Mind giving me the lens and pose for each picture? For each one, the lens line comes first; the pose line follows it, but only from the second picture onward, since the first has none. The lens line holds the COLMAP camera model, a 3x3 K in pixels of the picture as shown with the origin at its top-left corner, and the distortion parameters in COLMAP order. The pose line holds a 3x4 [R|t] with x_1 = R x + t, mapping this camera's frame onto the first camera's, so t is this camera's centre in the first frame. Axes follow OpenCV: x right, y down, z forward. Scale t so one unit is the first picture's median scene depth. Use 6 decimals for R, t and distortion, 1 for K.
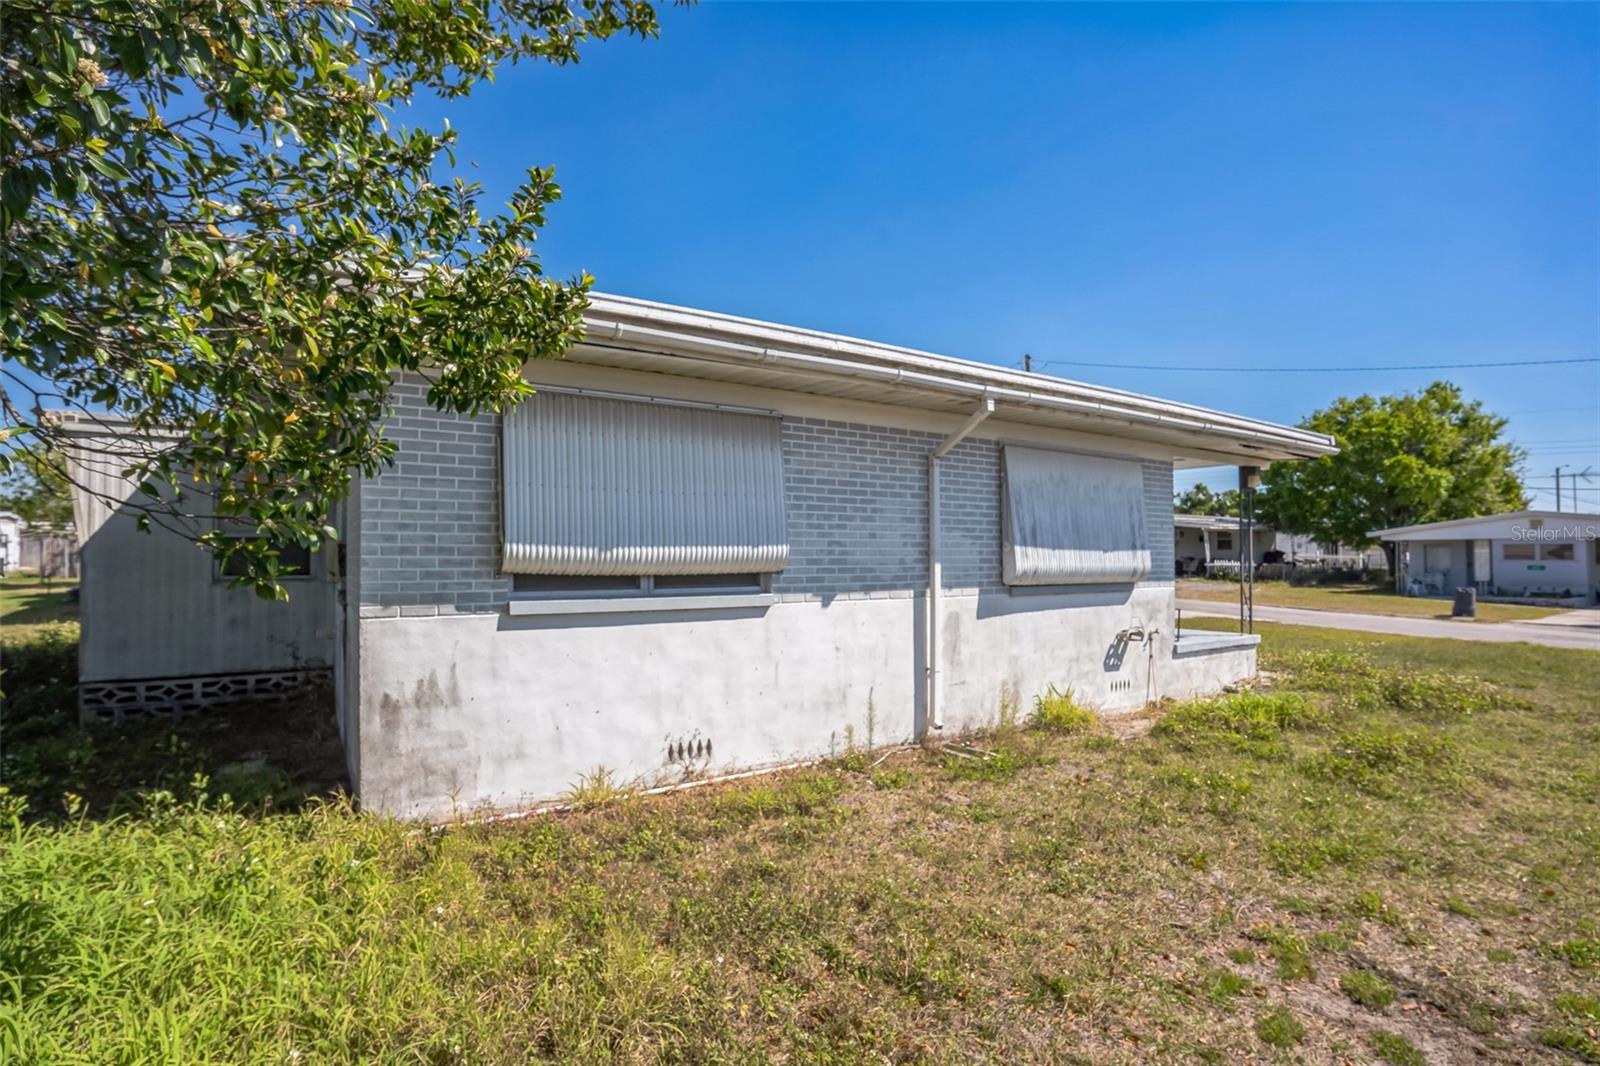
lens RADIAL K [[782.6, 0, 801.4], [0, 782.6, 567.4], [0, 0, 1]] dist [-0.000319, -0.000181]
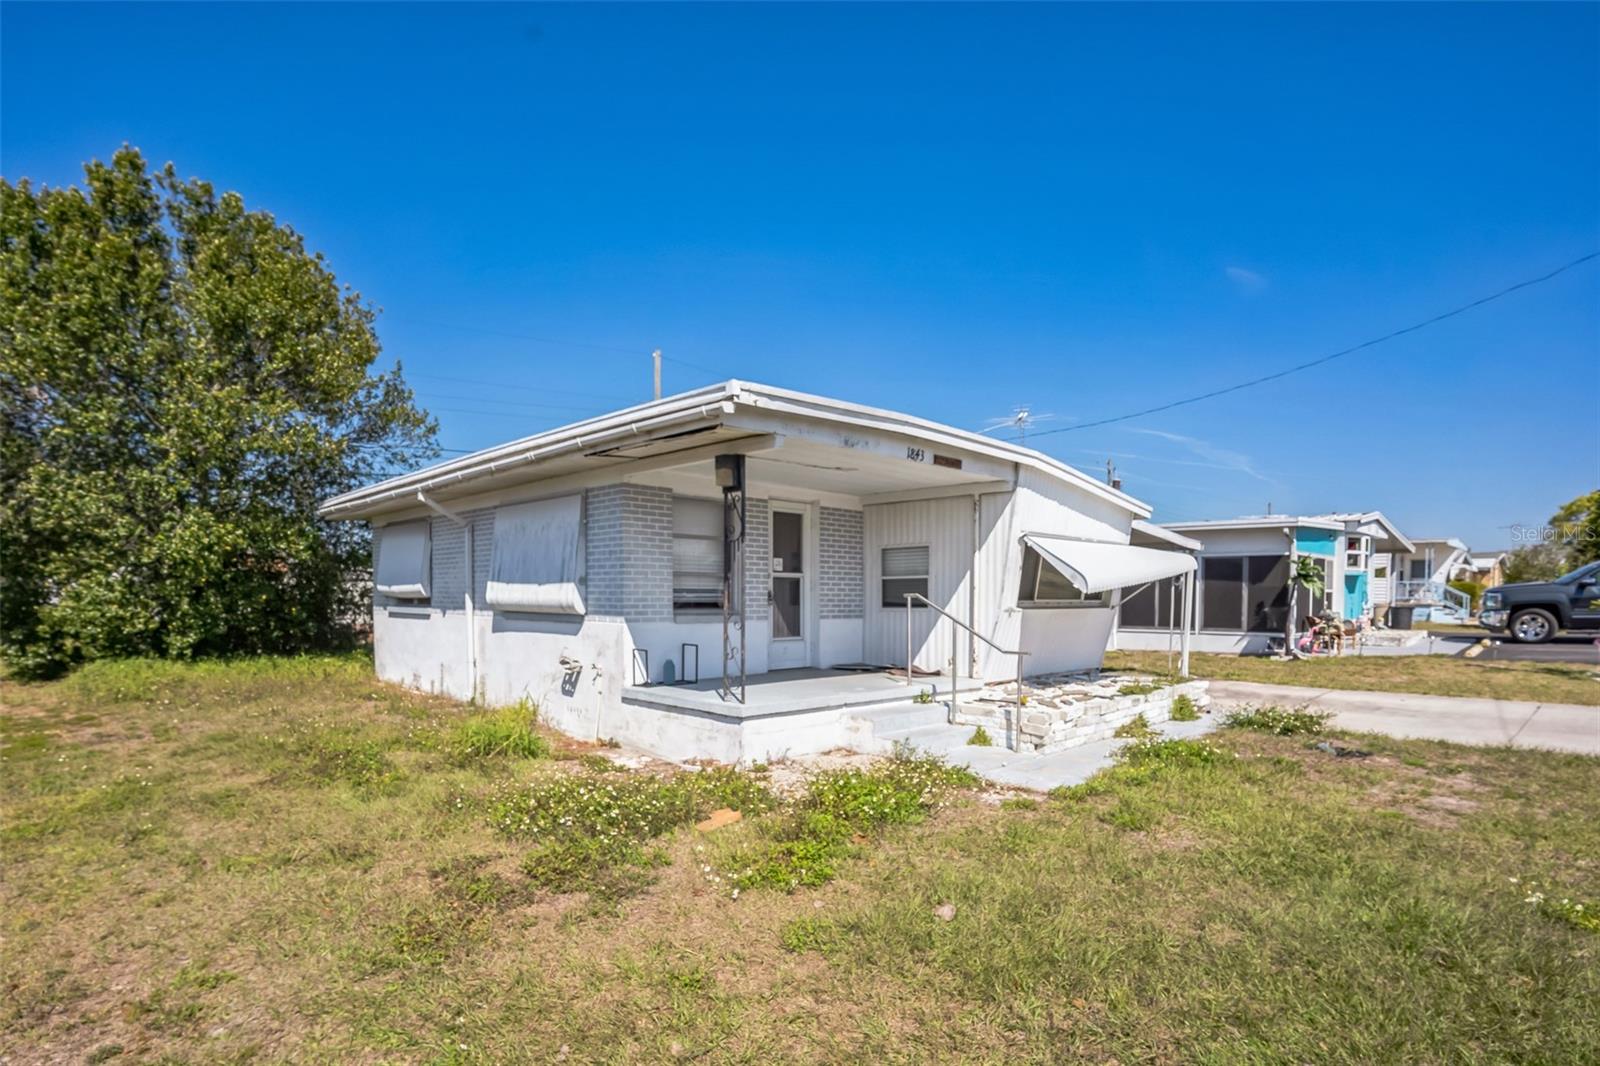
lens RADIAL K [[806.2, 0, 798.2], [0, 806.2, 634.5], [0, 0, 1]] dist [0.000719, 0.000166]
pose [[0.161399, 0.070073, -0.984398, 1.539936], [0.010210, 0.997304, 0.072666, -0.028591], [0.986836, -0.021779, 0.160248, 1.146057]]
